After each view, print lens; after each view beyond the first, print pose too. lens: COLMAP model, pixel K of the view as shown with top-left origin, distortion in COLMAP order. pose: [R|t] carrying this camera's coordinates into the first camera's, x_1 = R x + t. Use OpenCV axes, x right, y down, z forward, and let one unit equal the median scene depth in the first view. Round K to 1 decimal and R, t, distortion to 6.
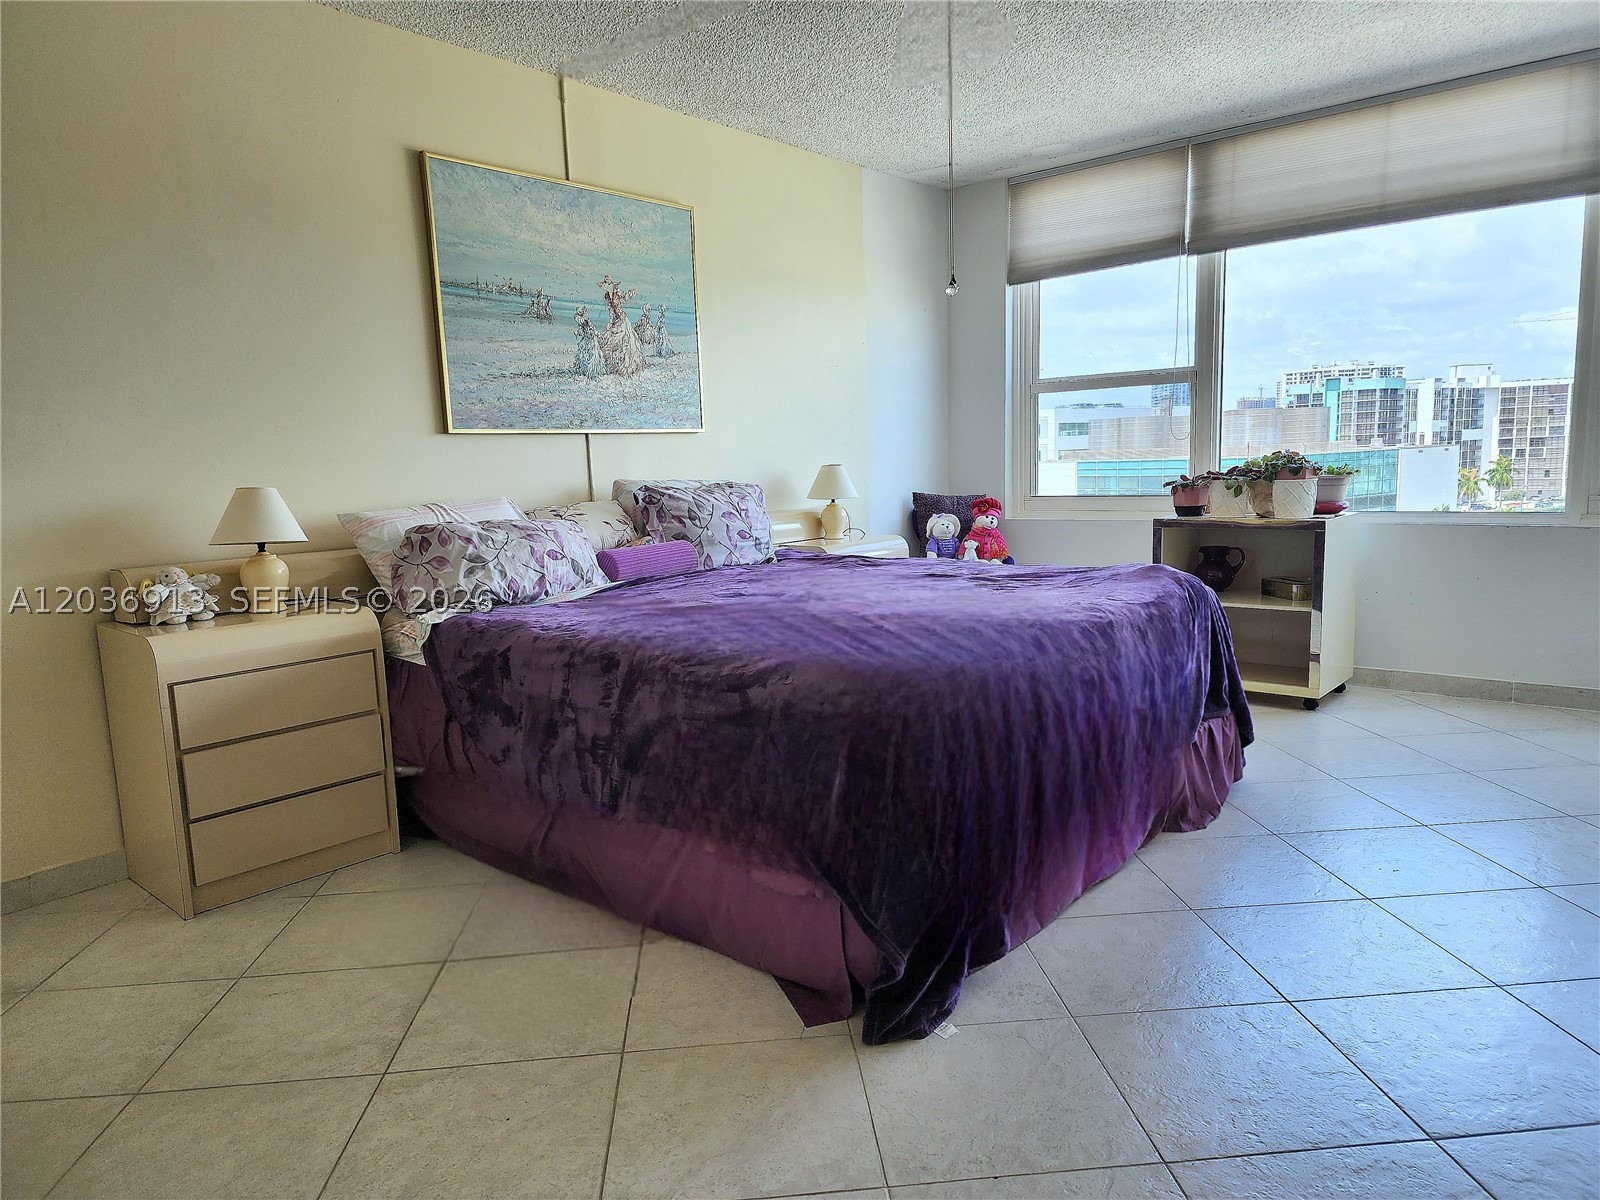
lens RADIAL K [[1060.7, 0, 799.4], [0, 1060.7, 608.3], [0, 0, 1]] dist [0.002196, -0.001971]
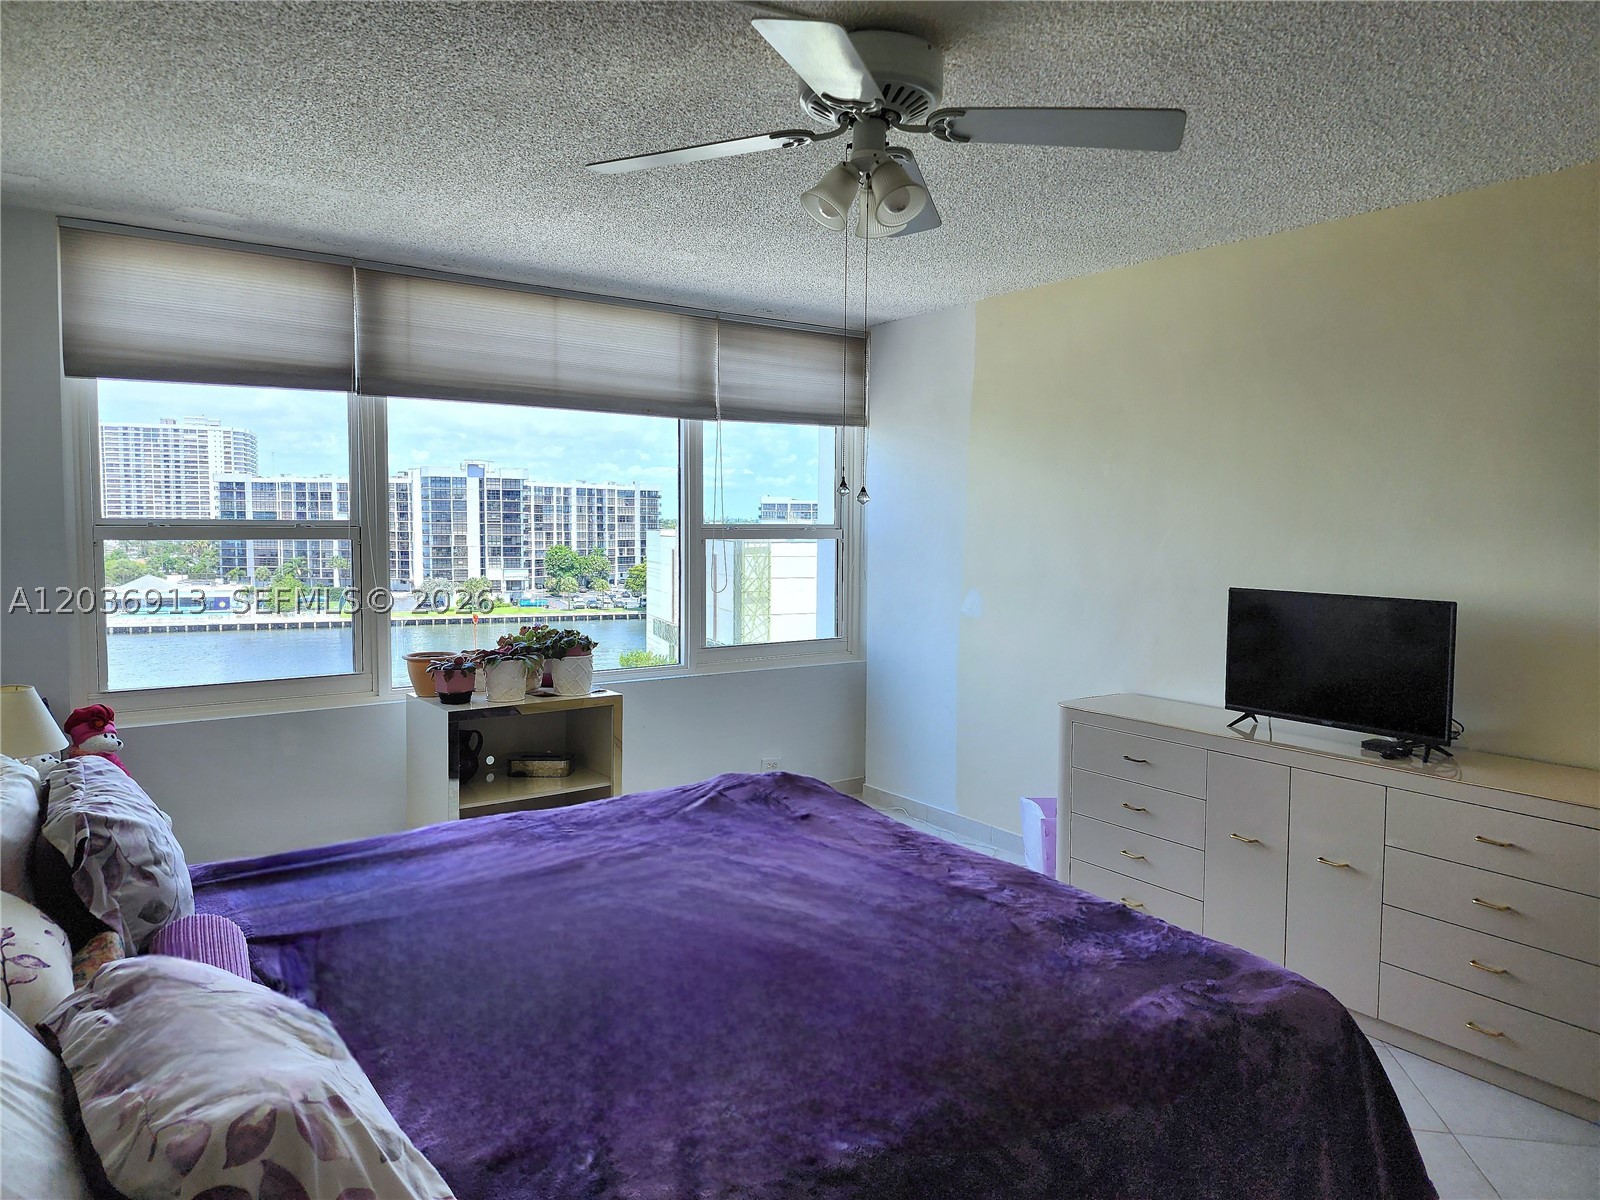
lens RADIAL K [[1060.7, 0, 799.2], [0, 1060.7, 596.8], [0, 0, 1]] dist [0.002196, -0.001971]
pose [[0.245860, -0.027021, 0.968929, -0.373695], [0.119128, 0.992876, -0.002540, -0.129061], [-0.961957, 0.116051, 0.247327, 0.475546]]
